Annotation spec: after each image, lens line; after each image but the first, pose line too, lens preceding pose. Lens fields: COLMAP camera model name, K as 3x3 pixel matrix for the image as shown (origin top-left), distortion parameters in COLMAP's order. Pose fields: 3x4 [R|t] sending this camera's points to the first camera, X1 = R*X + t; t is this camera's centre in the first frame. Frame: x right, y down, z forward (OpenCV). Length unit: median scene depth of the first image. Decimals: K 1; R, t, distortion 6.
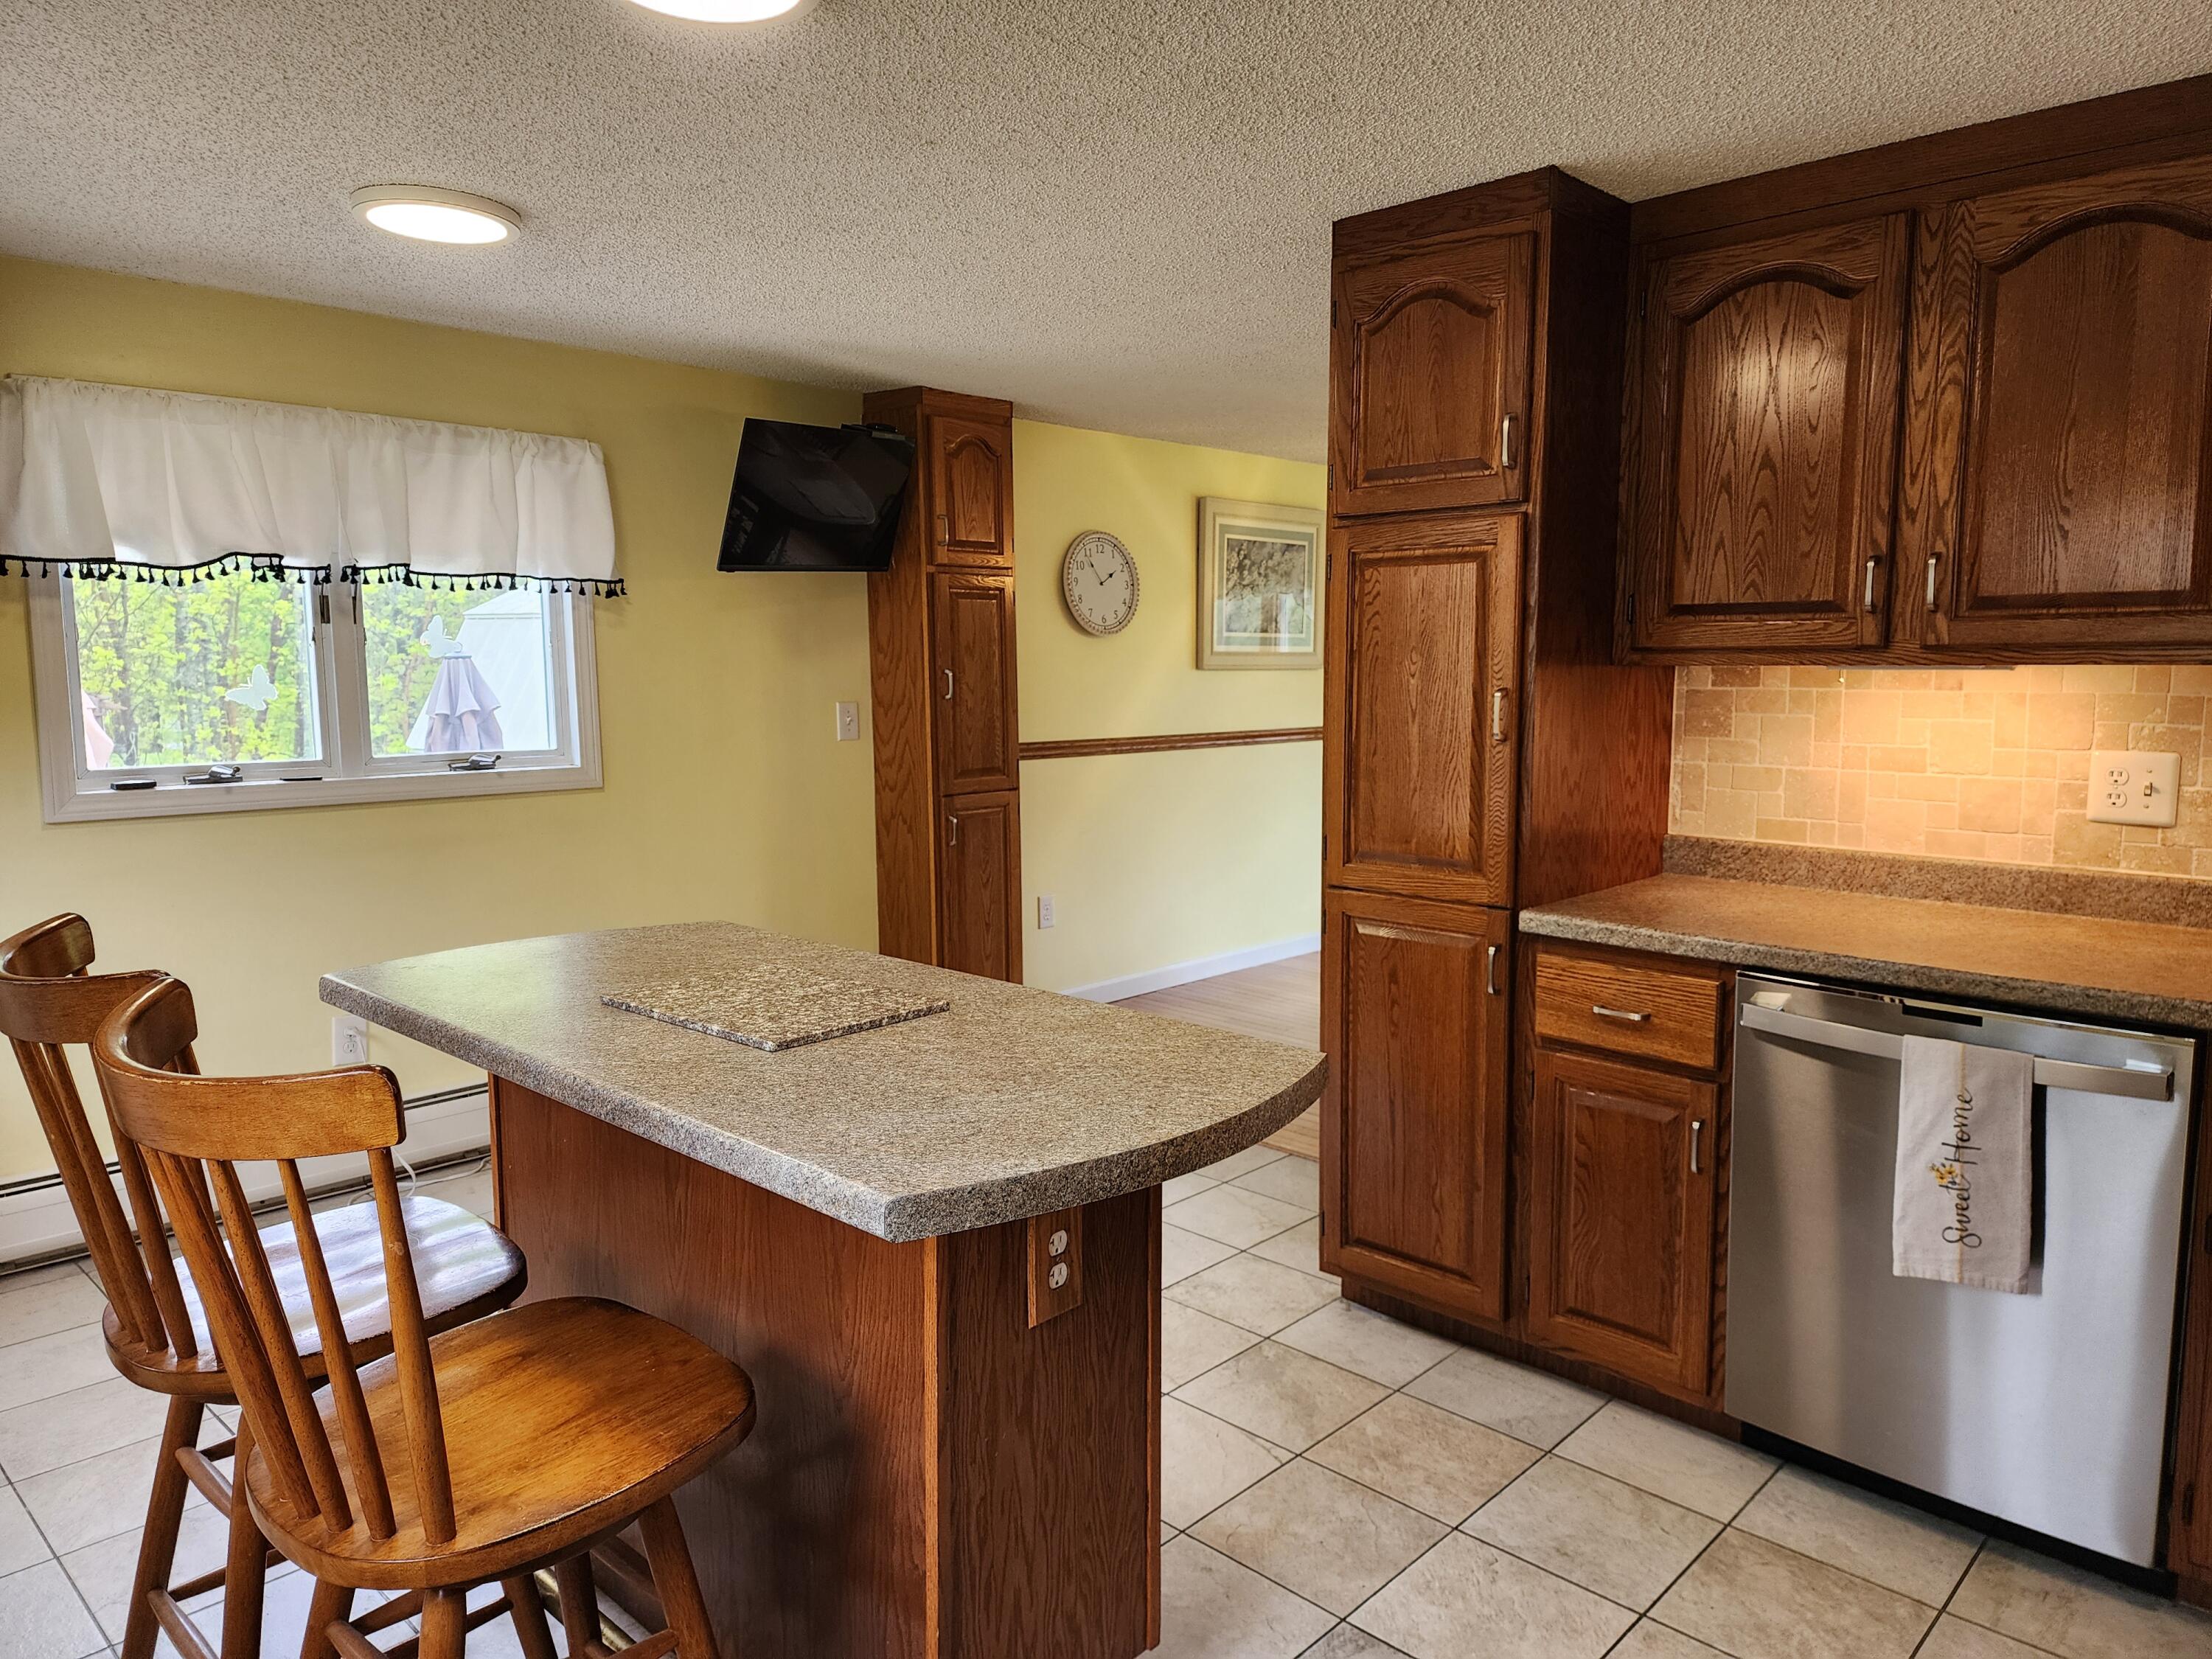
lens RADIAL K [[1468.4, 0, 1106.0], [0, 1468.4, 829.5], [0, 0, 1]] dist [0.120346, -0.134529]
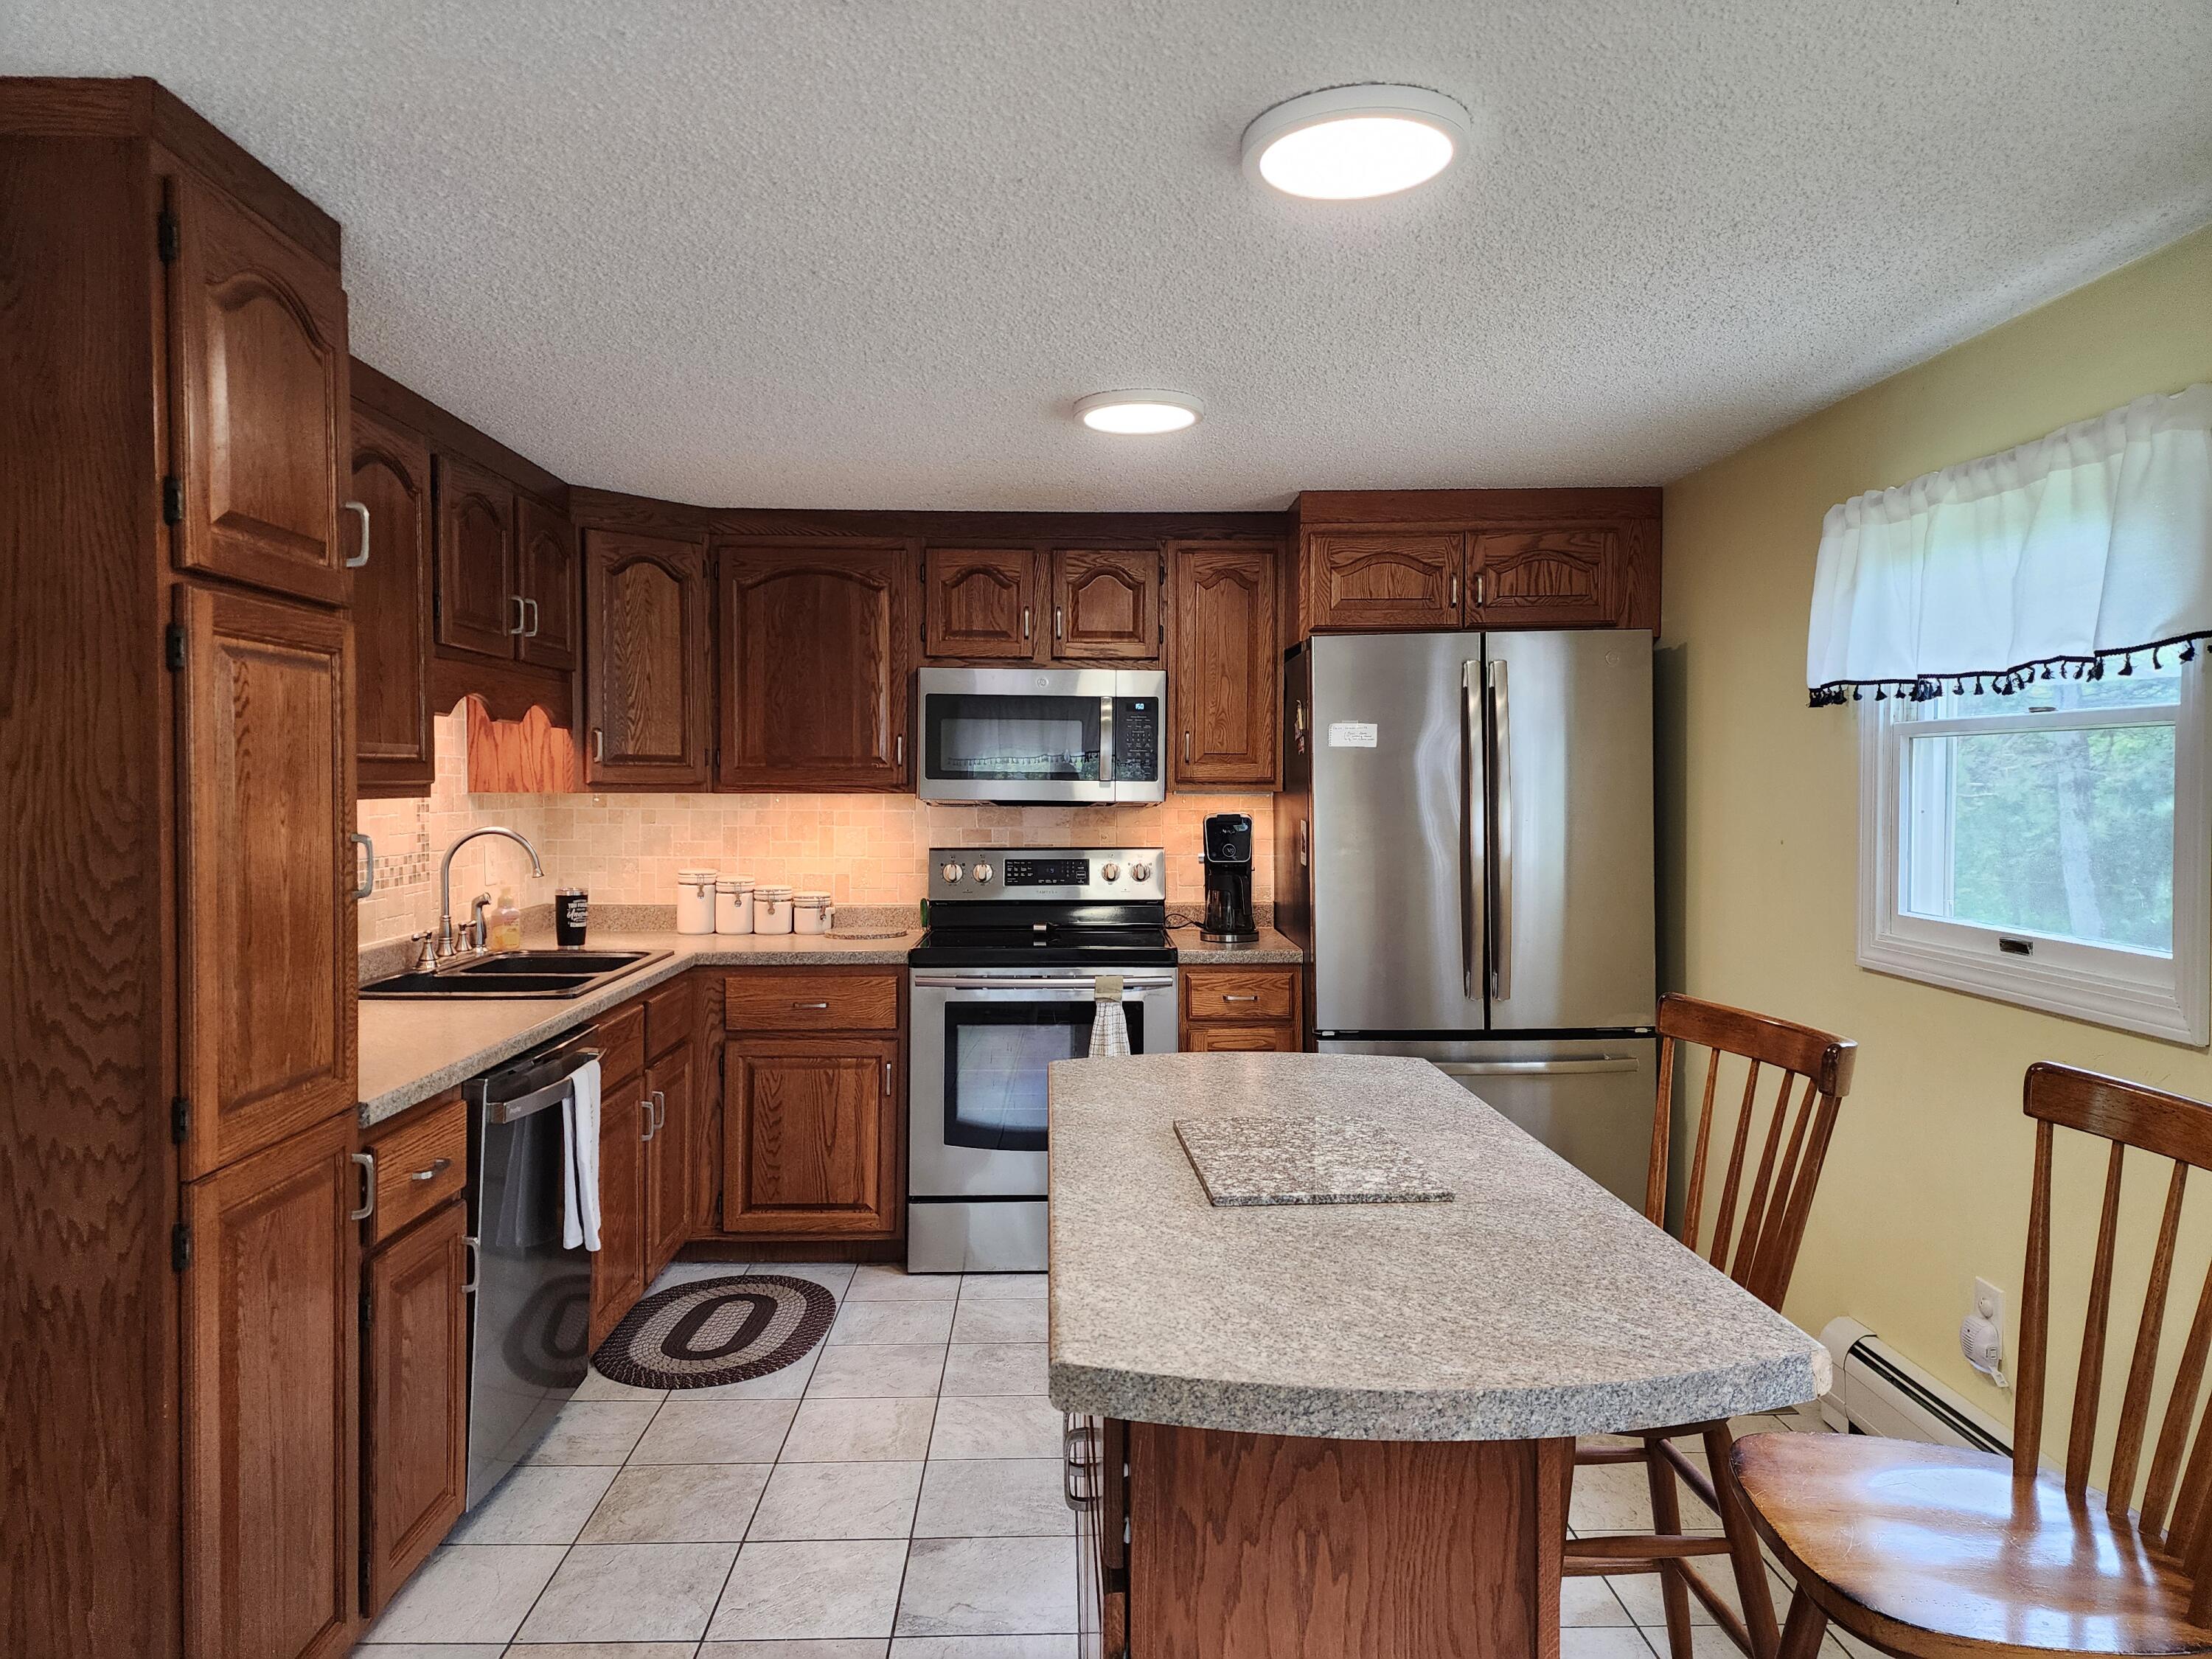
lens RADIAL K [[1468.4, 0, 1106.0], [0, 1468.4, 829.5], [0, 0, 1]] dist [0.120346, -0.134529]
pose [[-0.707040, -0.022778, 0.706807, -0.574887], [0.084289, 0.989642, 0.116209, -0.152587], [-0.702132, 0.141740, -0.697796, 1.241545]]
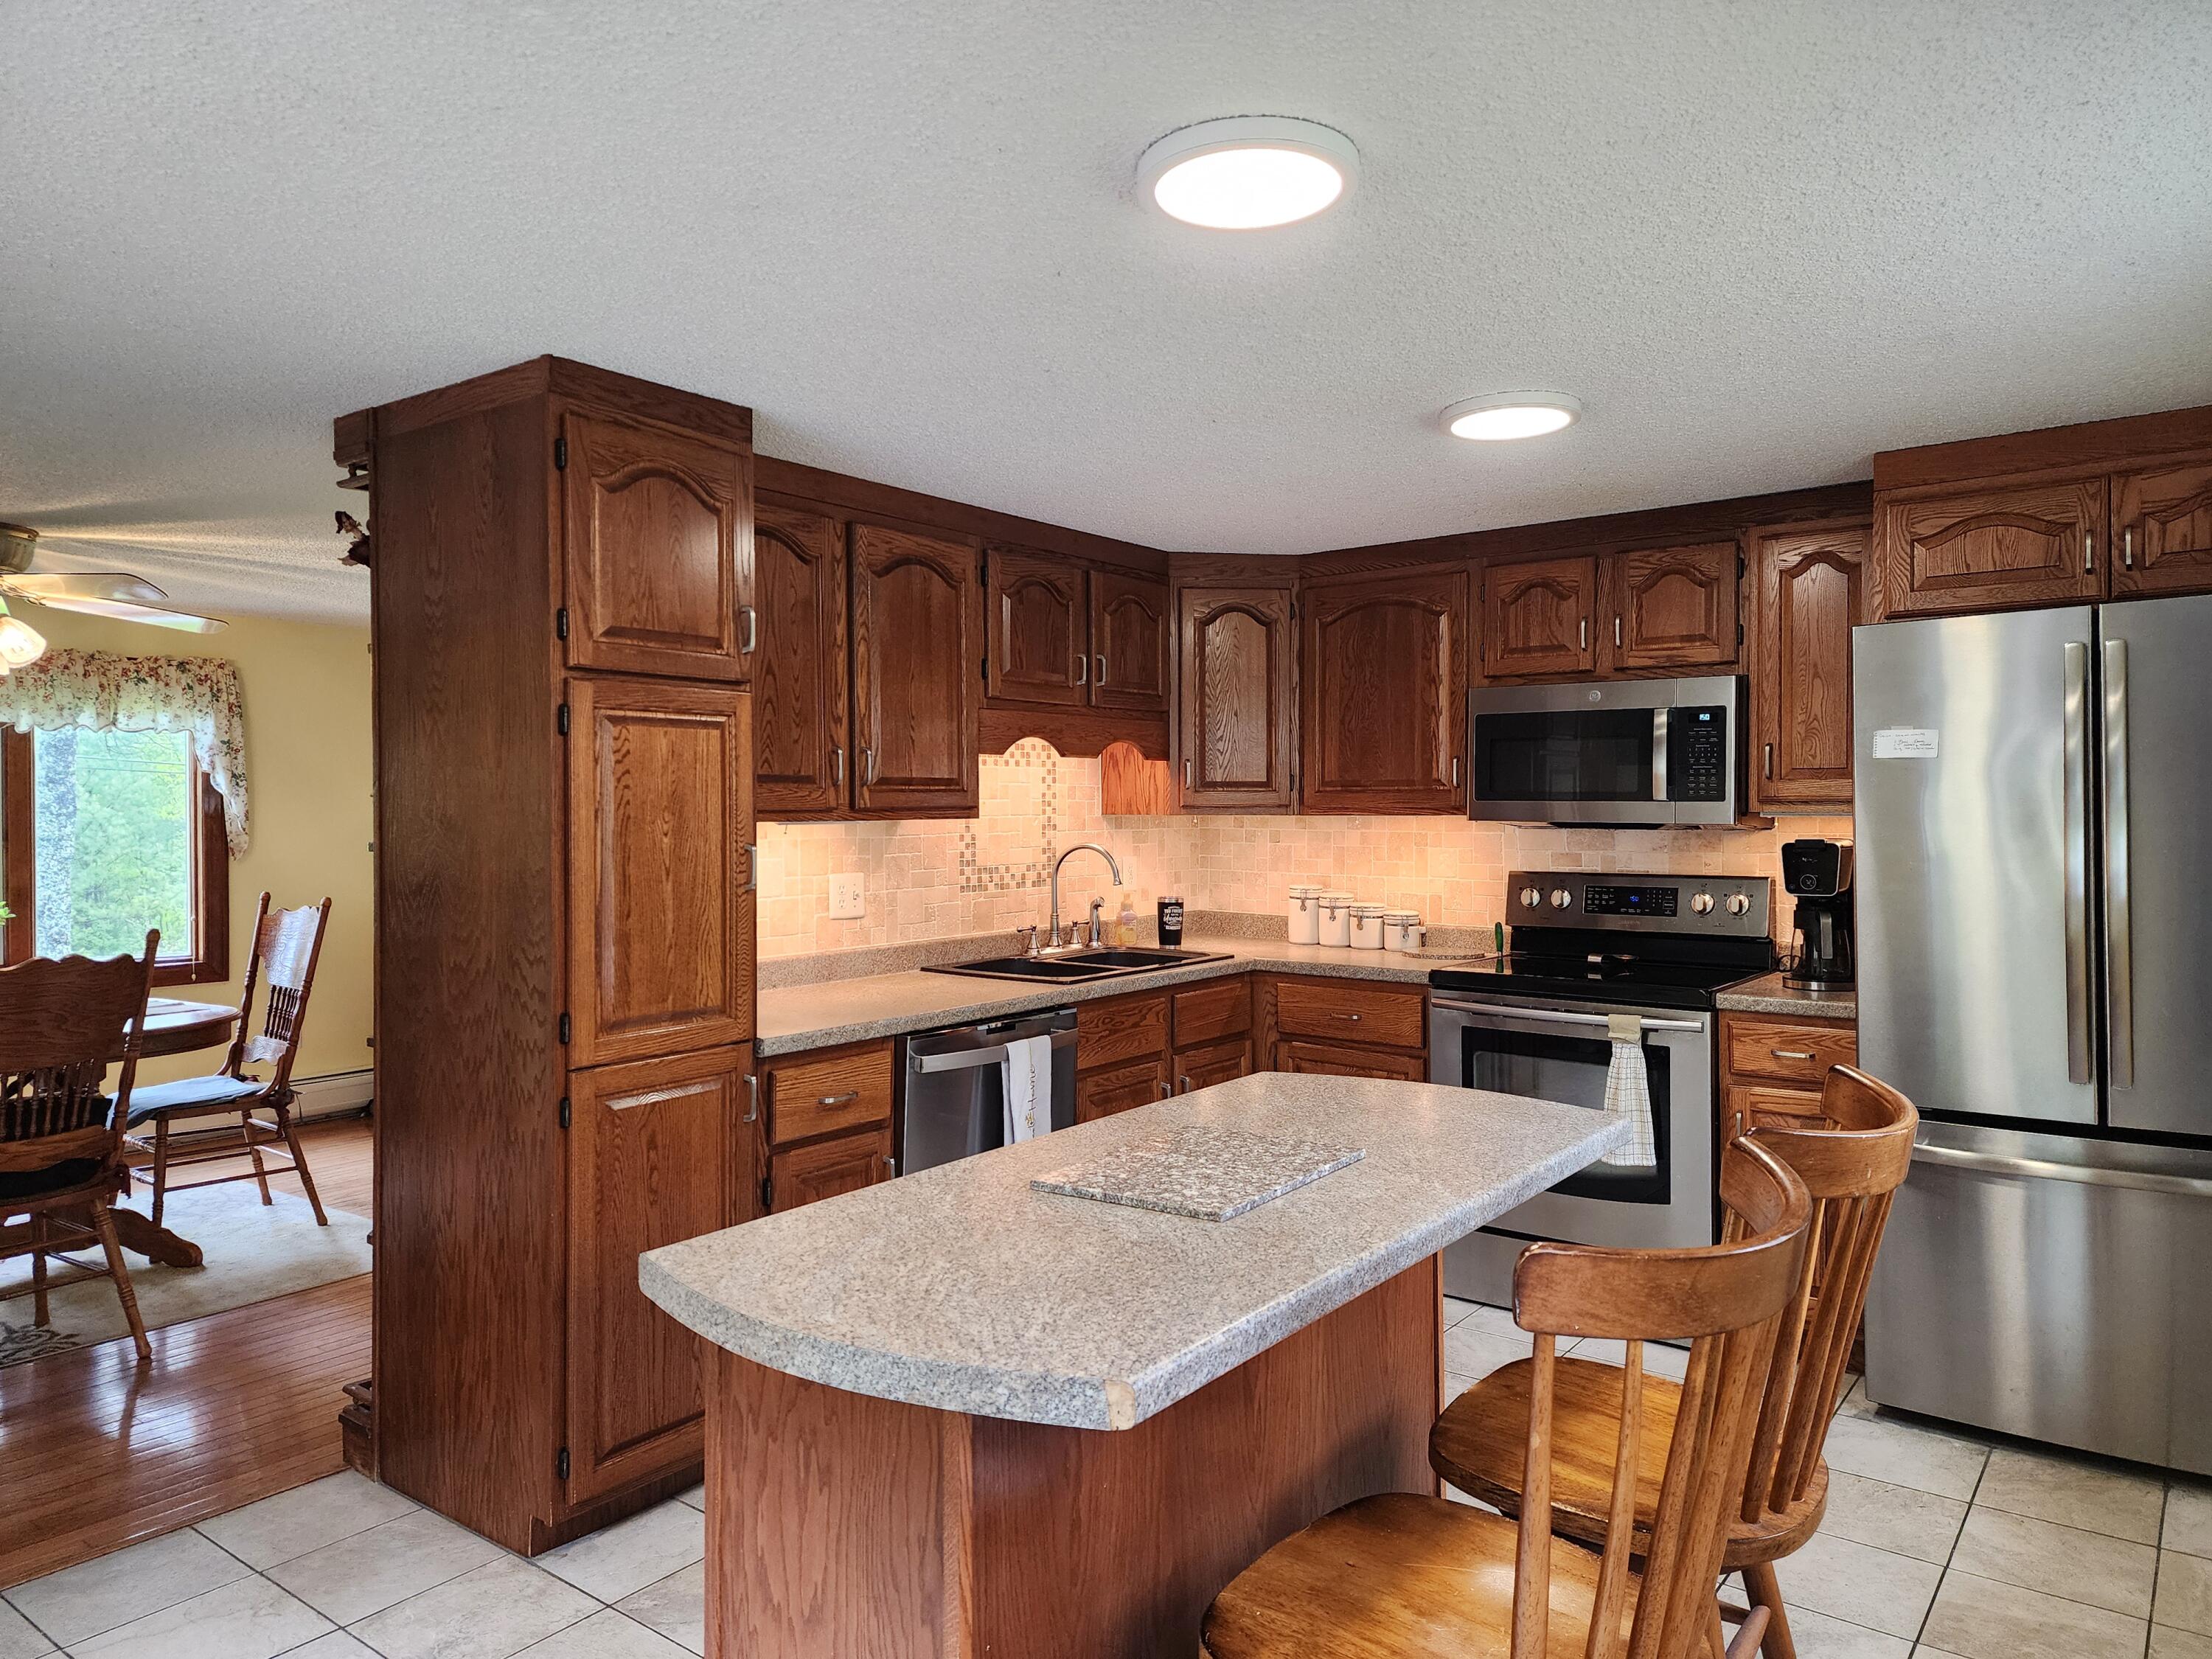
lens RADIAL K [[1468.4, 0, 1106.0], [0, 1468.4, 829.5], [0, 0, 1]] dist [0.120346, -0.134529]
pose [[-0.106107, -0.014874, 0.994243, -0.848526], [0.122679, 0.992053, 0.027934, -0.100357], [-0.986758, 0.124936, -0.103439, 0.819450]]
